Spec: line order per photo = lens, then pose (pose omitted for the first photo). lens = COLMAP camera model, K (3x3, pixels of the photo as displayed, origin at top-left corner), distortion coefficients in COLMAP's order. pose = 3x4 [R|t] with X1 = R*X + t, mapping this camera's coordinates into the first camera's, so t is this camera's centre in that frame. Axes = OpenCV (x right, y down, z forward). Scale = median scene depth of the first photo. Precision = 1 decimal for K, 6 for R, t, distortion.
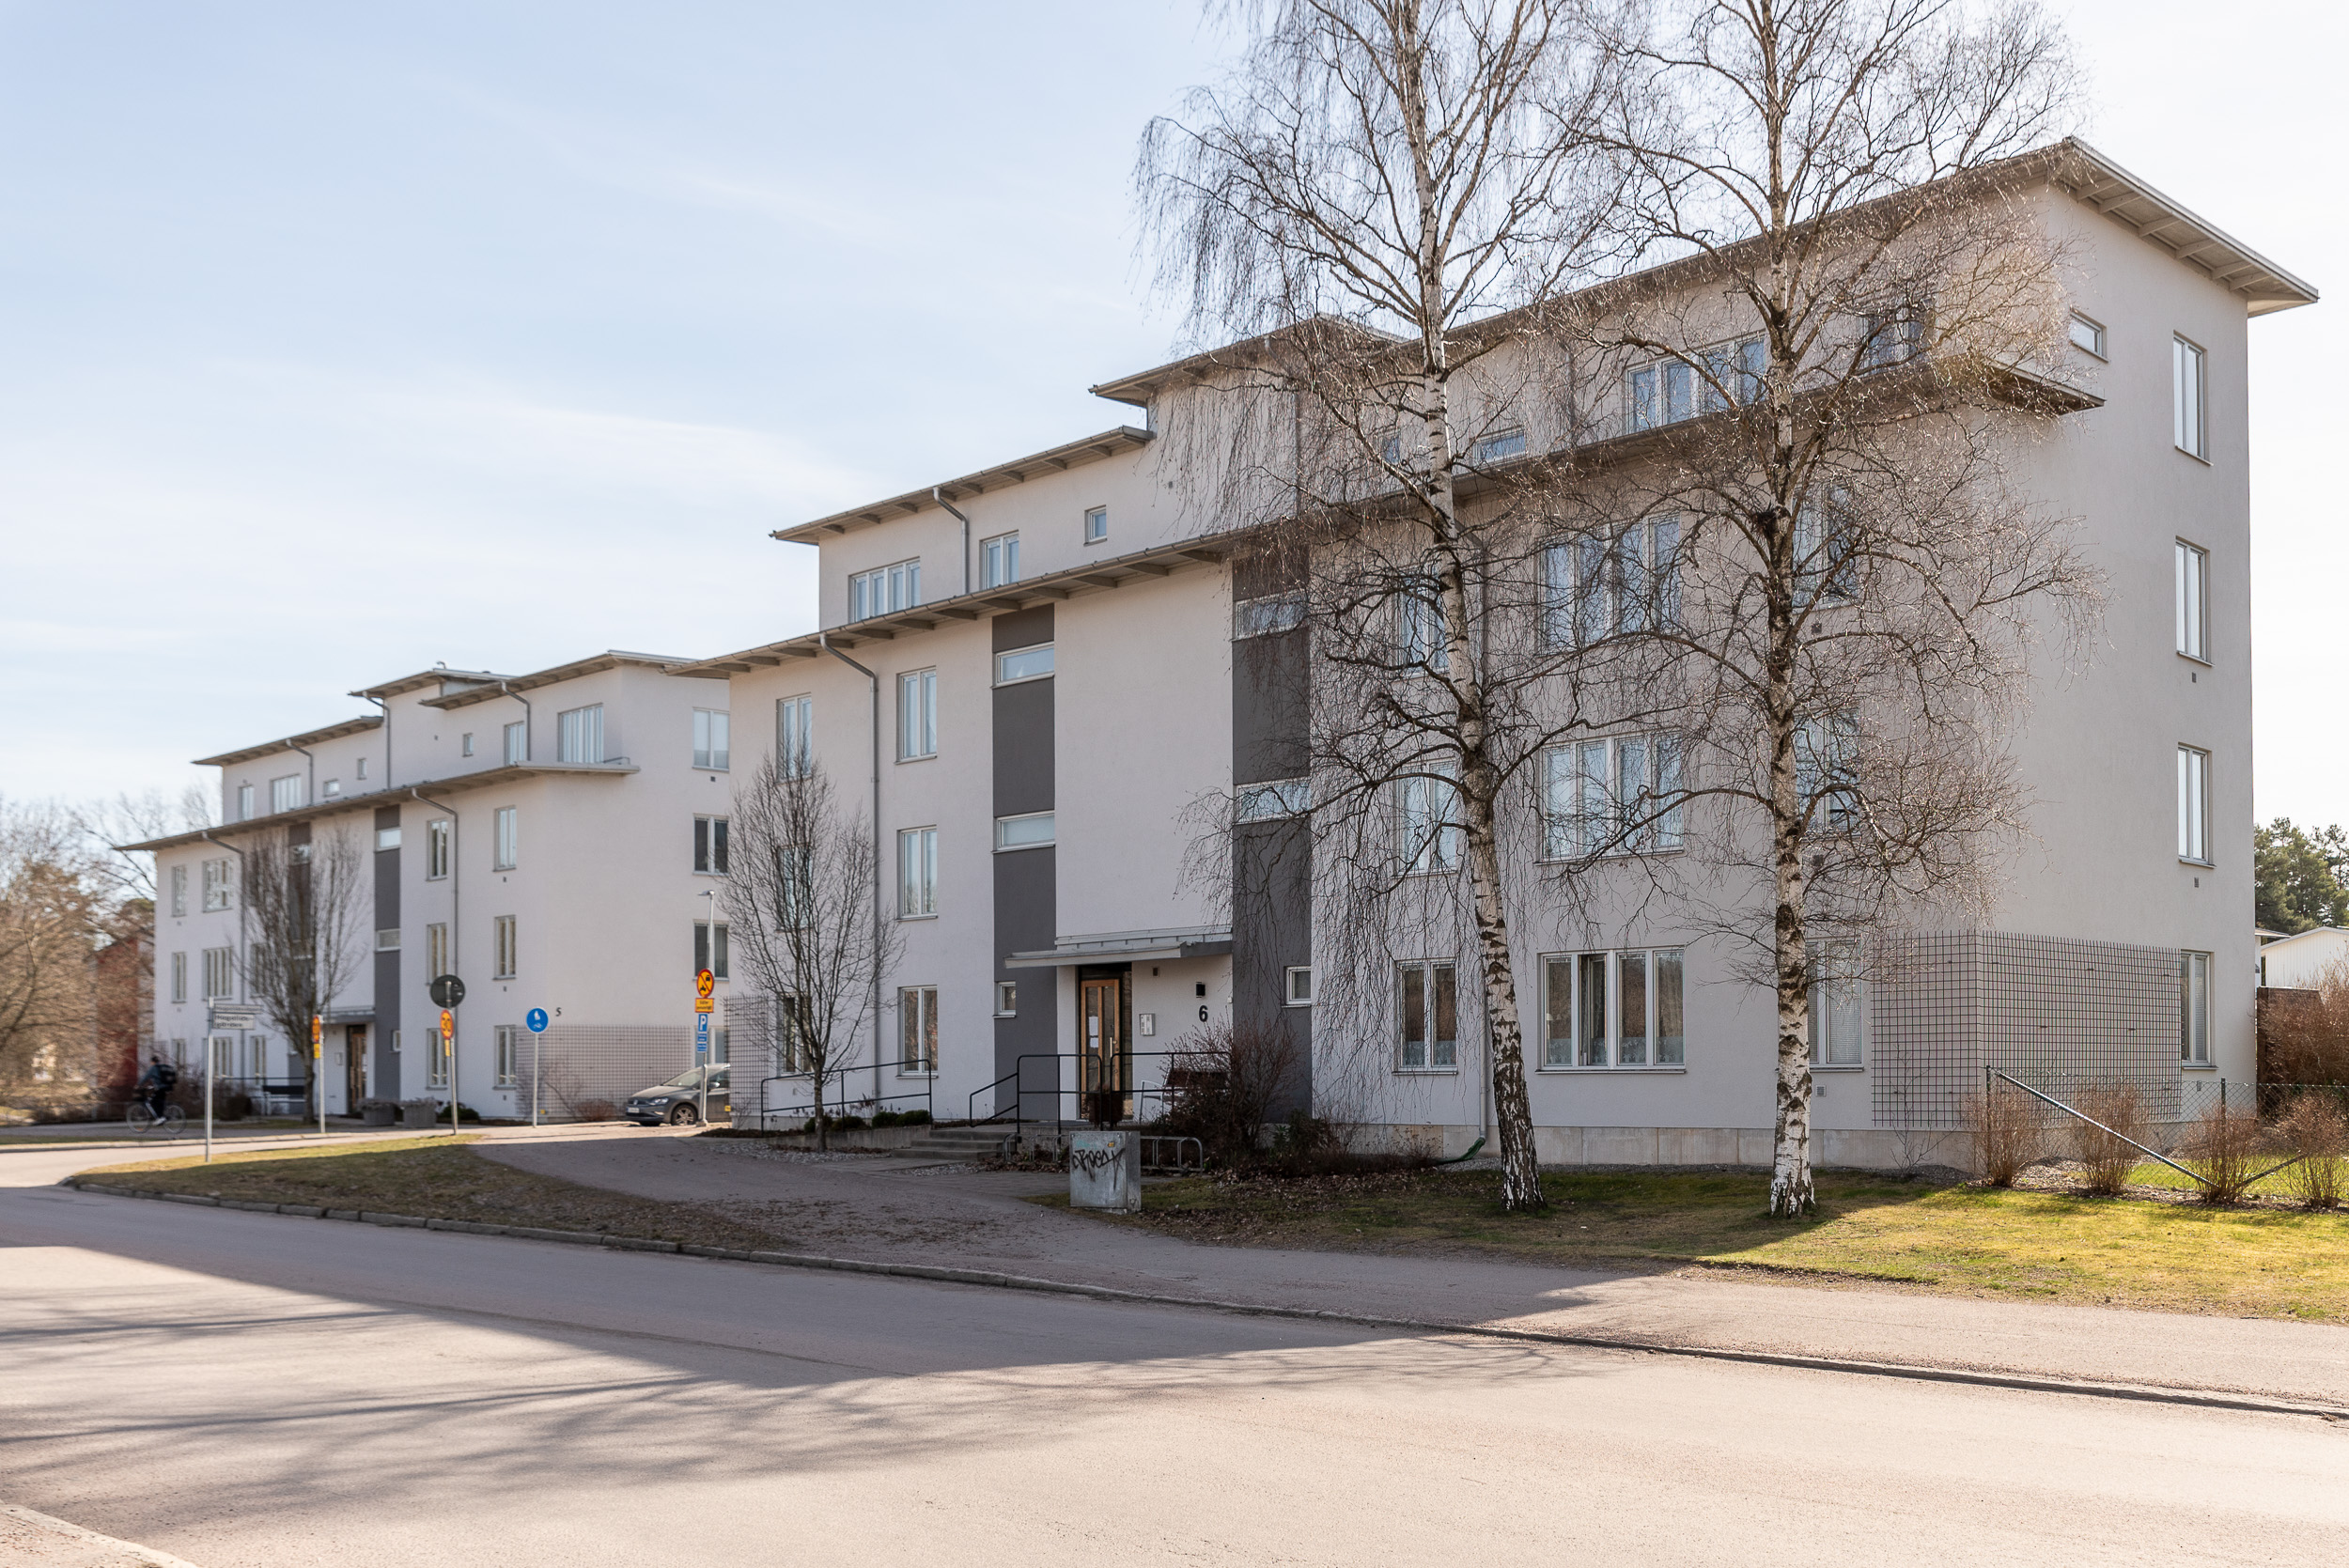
lens RADIAL K [[1831.8, 0, 1174.5], [0, 1831.8, 784.0], [0, 0, 1]] dist [0.004058, 0.000463]
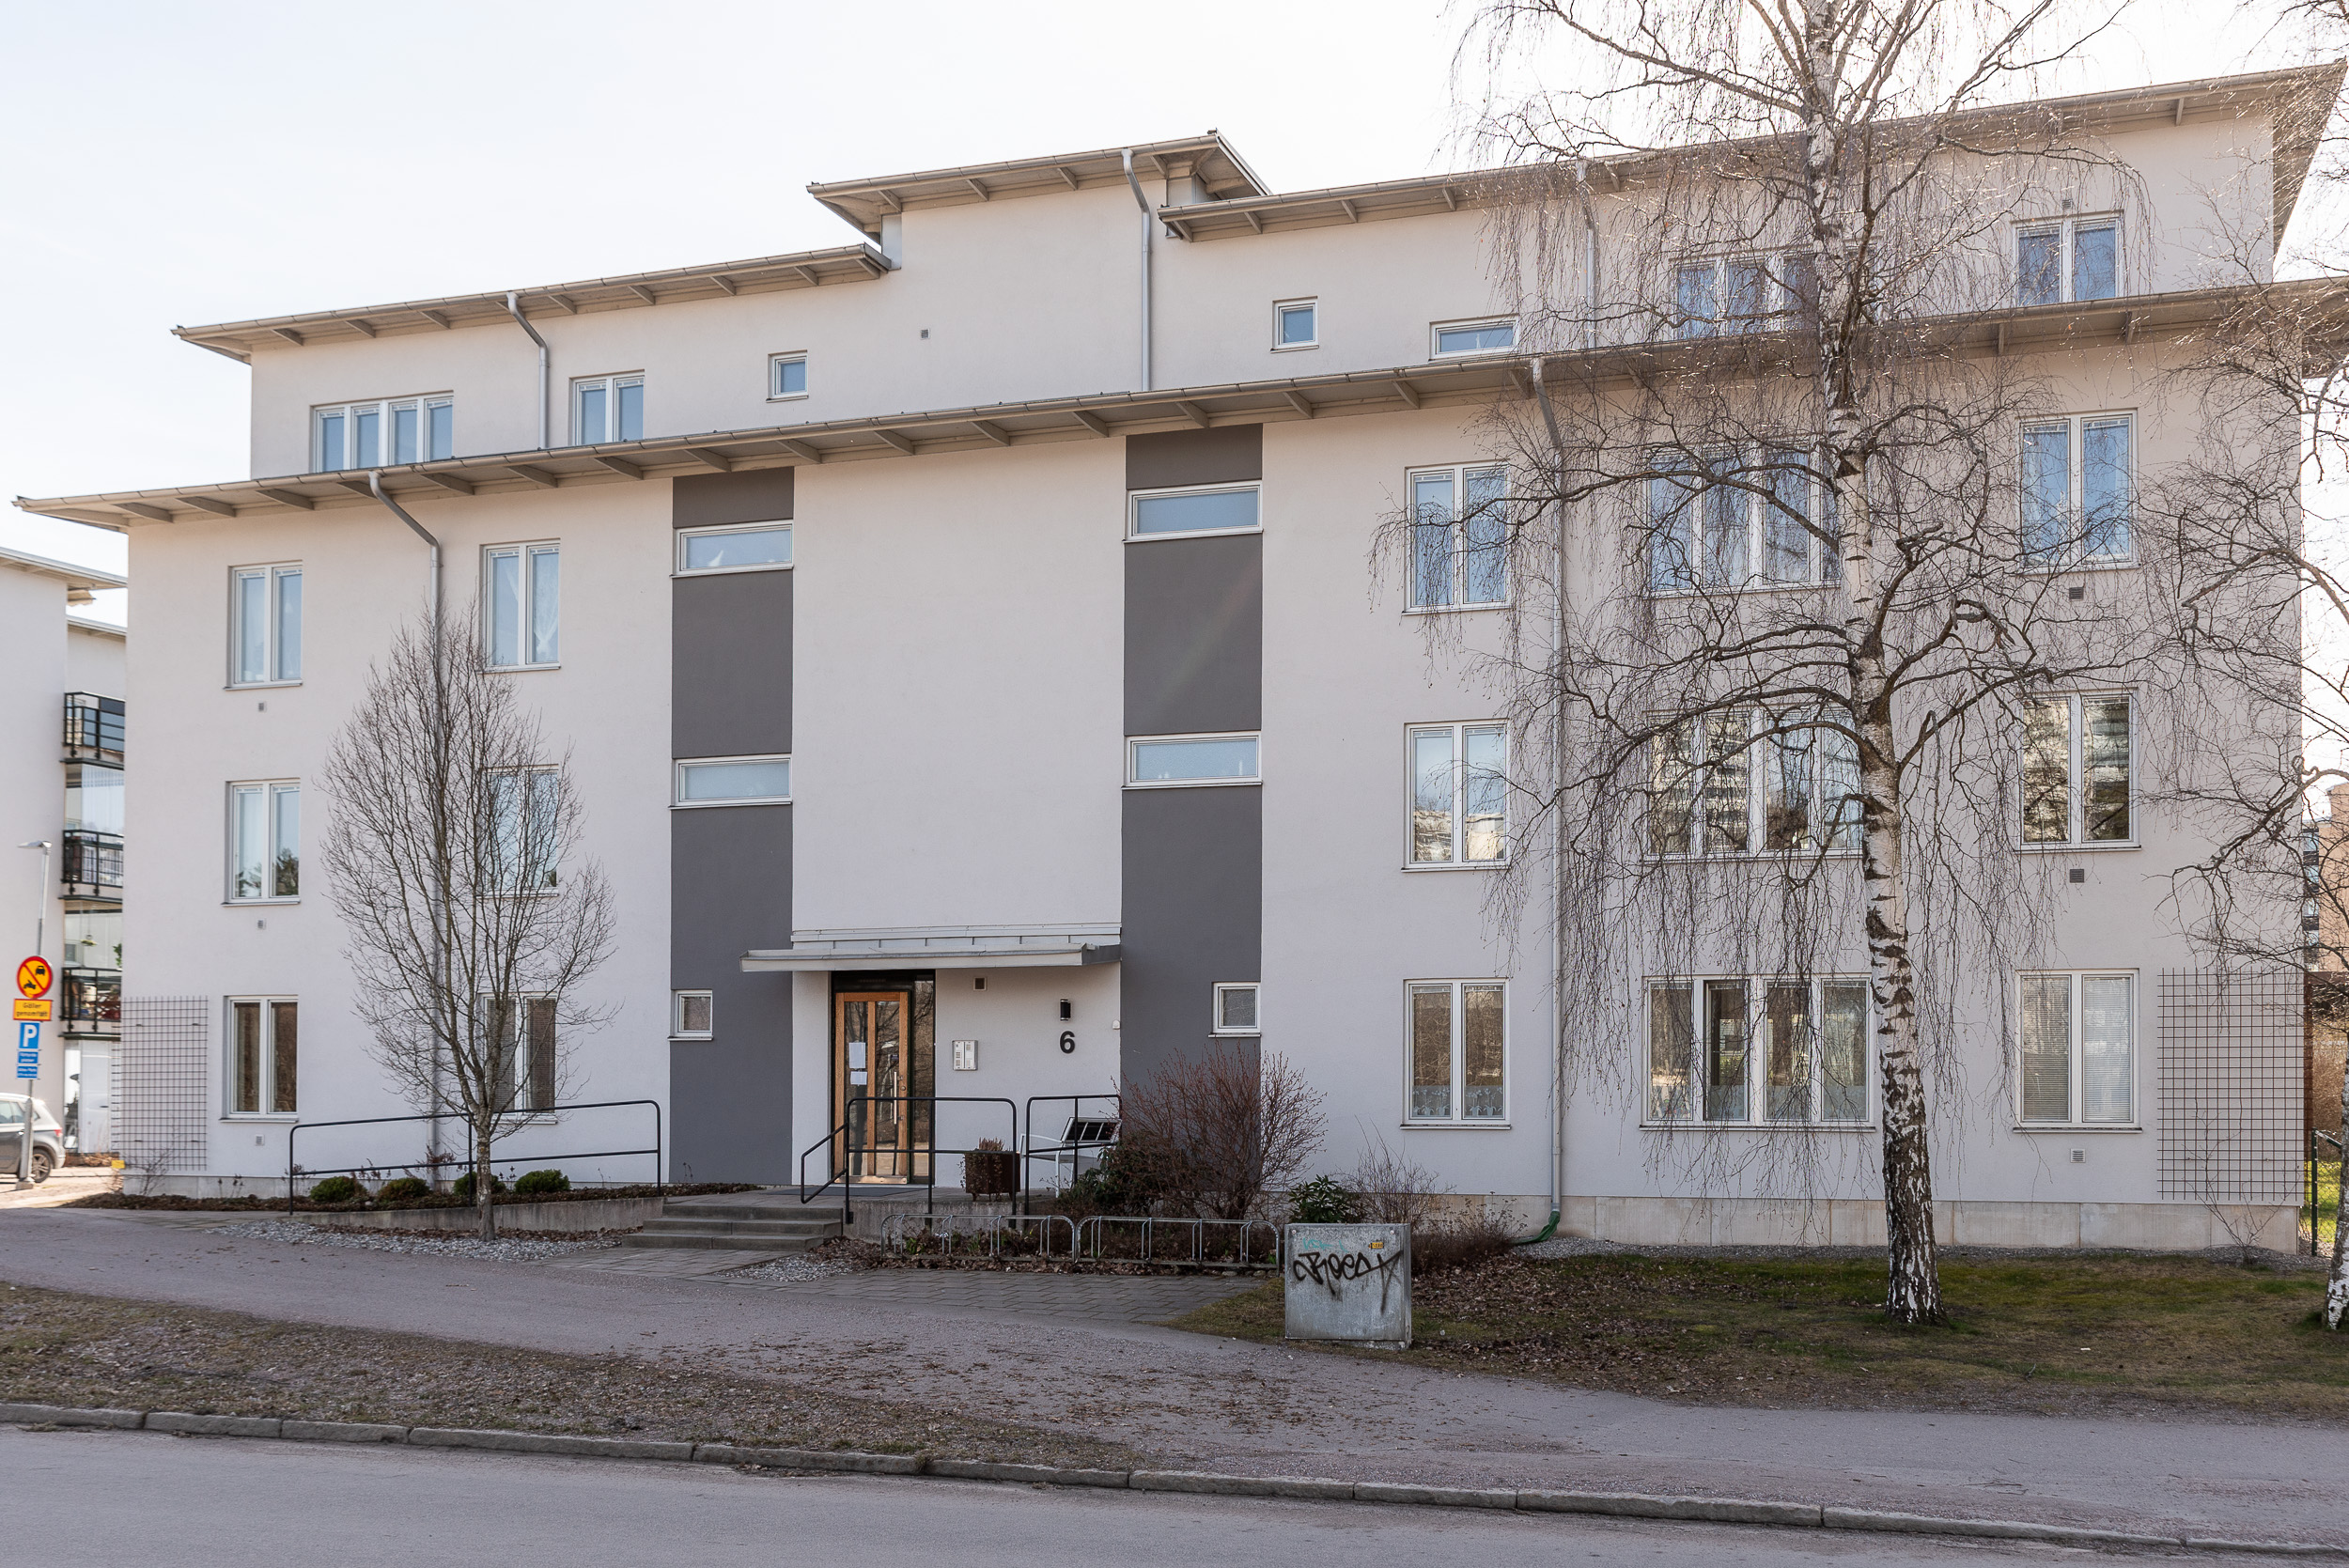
lens RADIAL K [[1950.5, 0, 1174.5], [0, 1950.5, 855.8], [0, 0, 1]] dist [0.004660, -0.003546]
pose [[0.908037, 0.057962, 0.414859, -0.255843], [-0.071058, 0.997341, 0.016188, 0.032350], [-0.412818, -0.044179, 0.909741, 0.253267]]
